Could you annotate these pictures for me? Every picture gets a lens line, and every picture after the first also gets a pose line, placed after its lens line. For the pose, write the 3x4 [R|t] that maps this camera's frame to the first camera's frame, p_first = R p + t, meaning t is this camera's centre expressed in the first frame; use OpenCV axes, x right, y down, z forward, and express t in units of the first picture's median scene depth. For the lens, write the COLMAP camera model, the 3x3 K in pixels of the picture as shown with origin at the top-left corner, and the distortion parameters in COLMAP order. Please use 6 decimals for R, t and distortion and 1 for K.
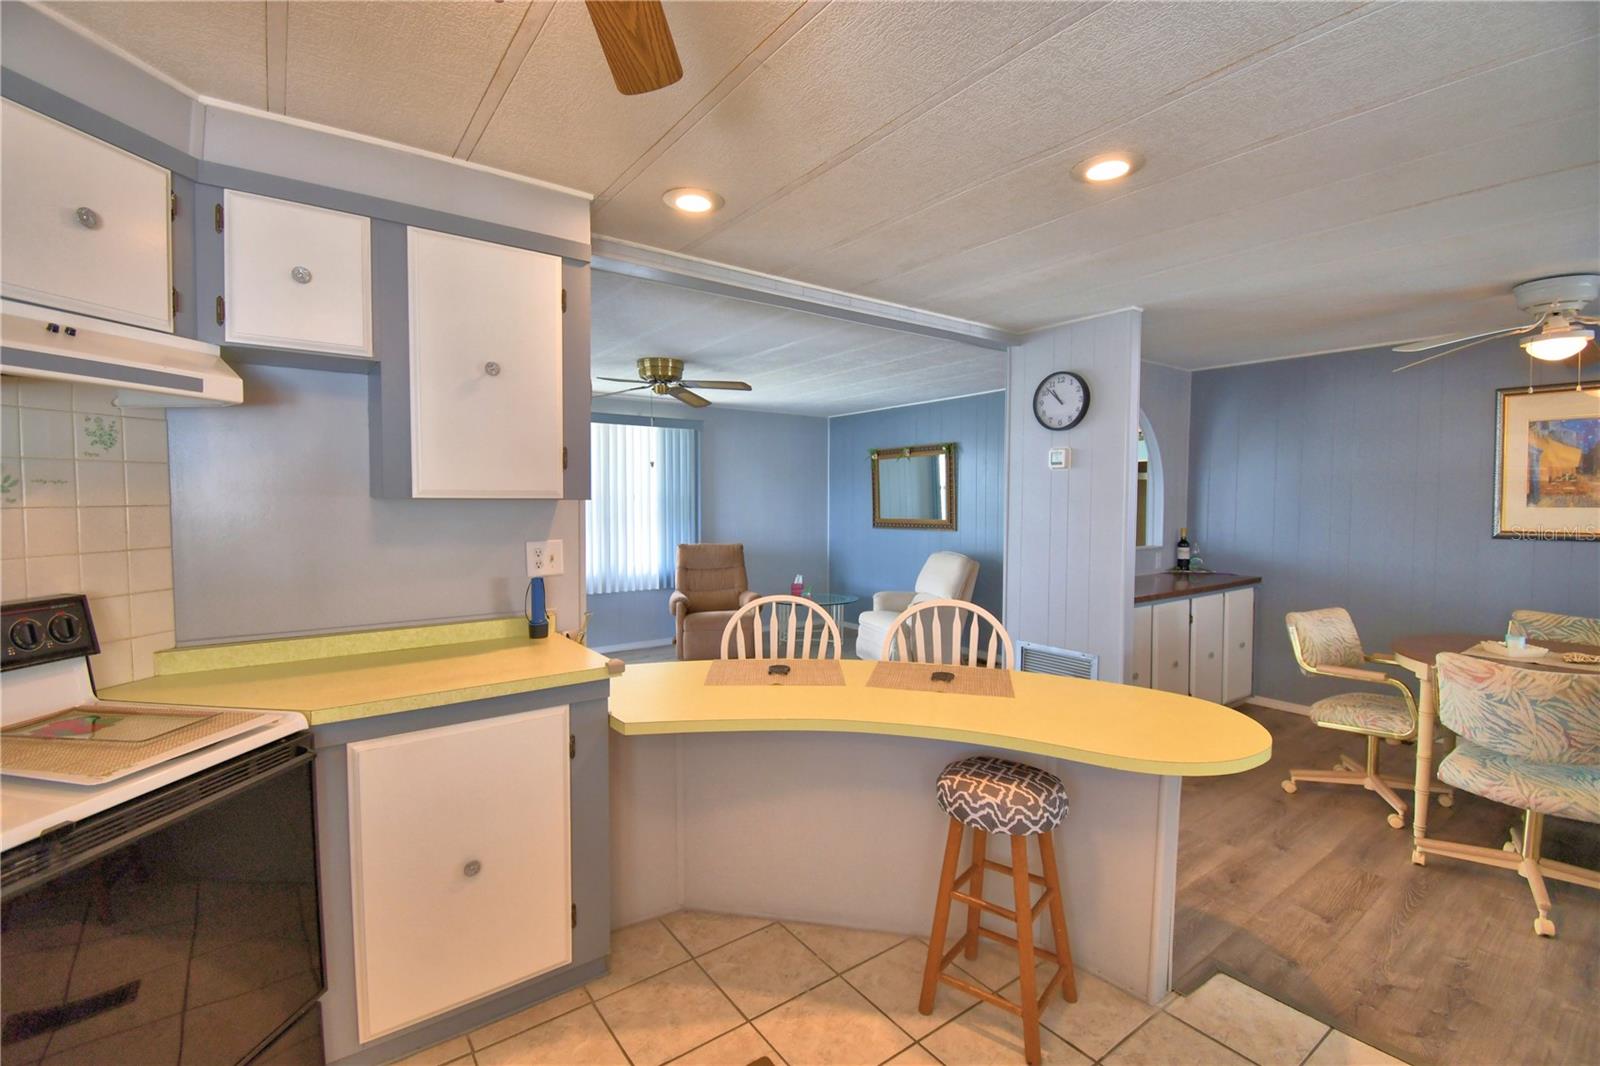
lens RADIAL K [[703.8, 0, 802.7], [0, 703.8, 525.4], [0, 0, 1]] dist [0.012298, -0.019664]
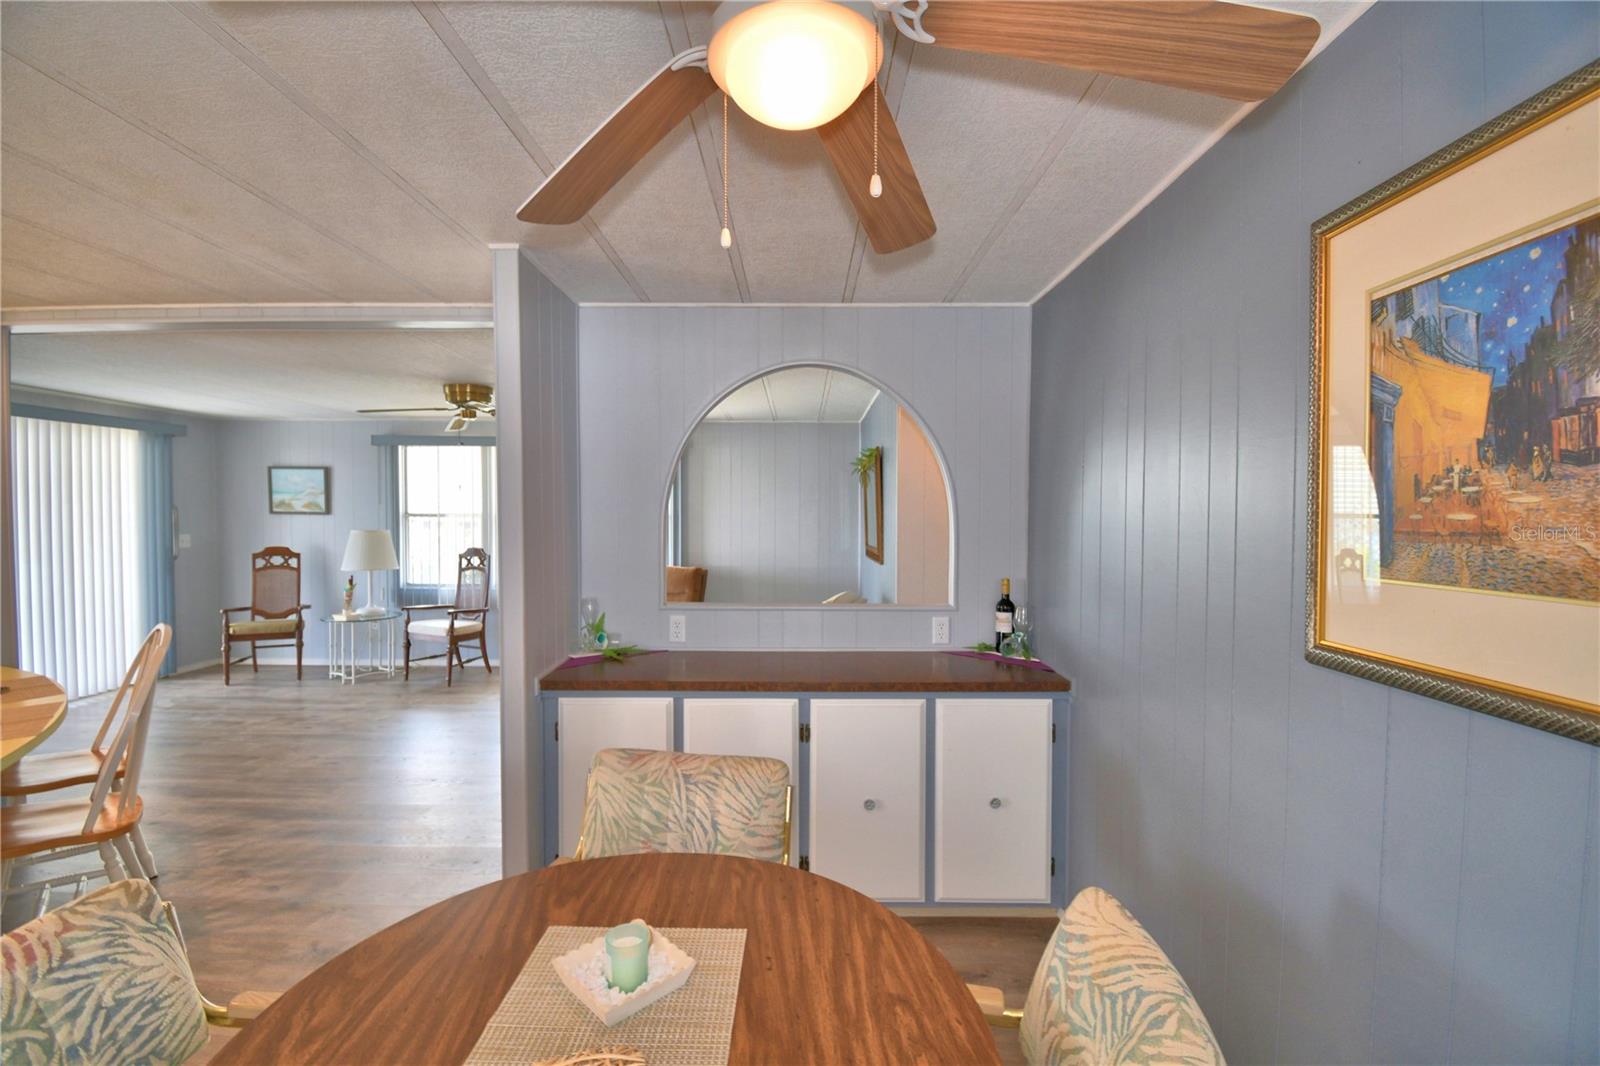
lens RADIAL K [[703.8, 0, 797.2], [0, 703.8, 530.0], [0, 0, 1]] dist [0.012298, -0.019664]
pose [[0.800833, 0.016395, -0.598663, 1.536613], [-0.024335, 0.999690, -0.005175, -0.058234], [0.598393, 0.018713, 0.800984, 0.891902]]
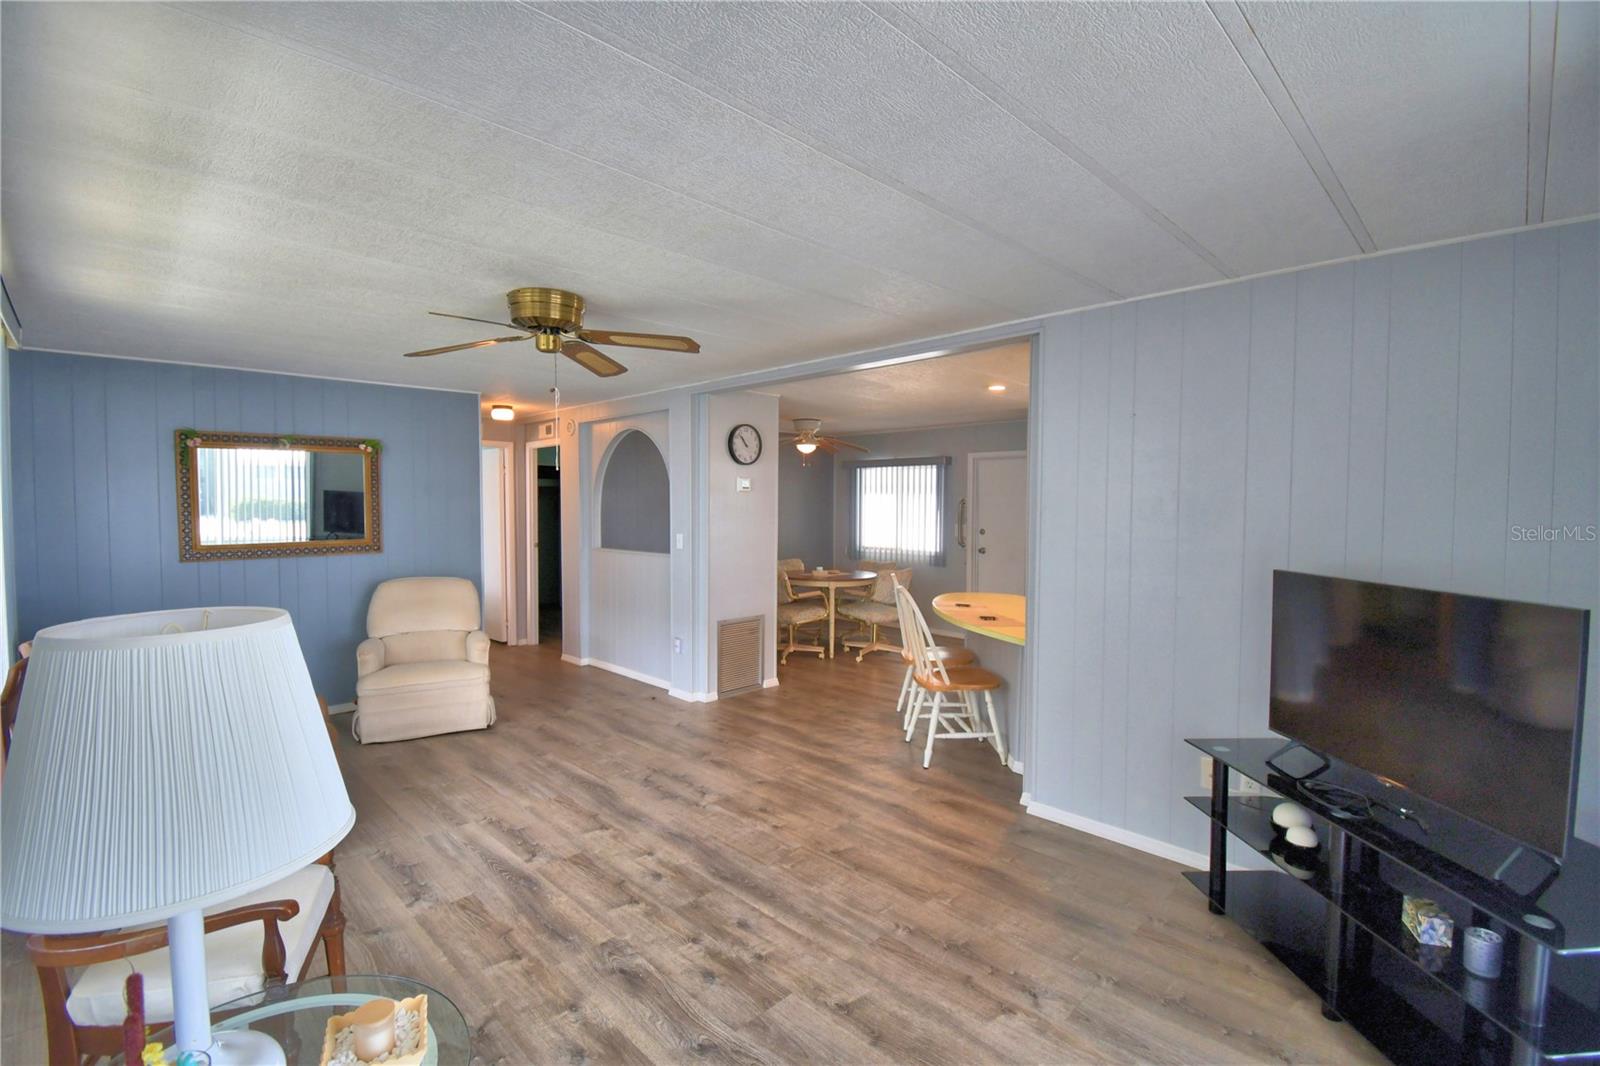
lens RADIAL K [[703.8, 0, 782.0], [0, 703.8, 548.1], [0, 0, 1]] dist [0.012298, -0.019664]
pose [[-0.125162, -0.059147, 0.990372, -1.609843], [0.035896, 0.997298, 0.064097, -0.085000], [-0.991487, 0.043573, -0.122700, 1.677138]]
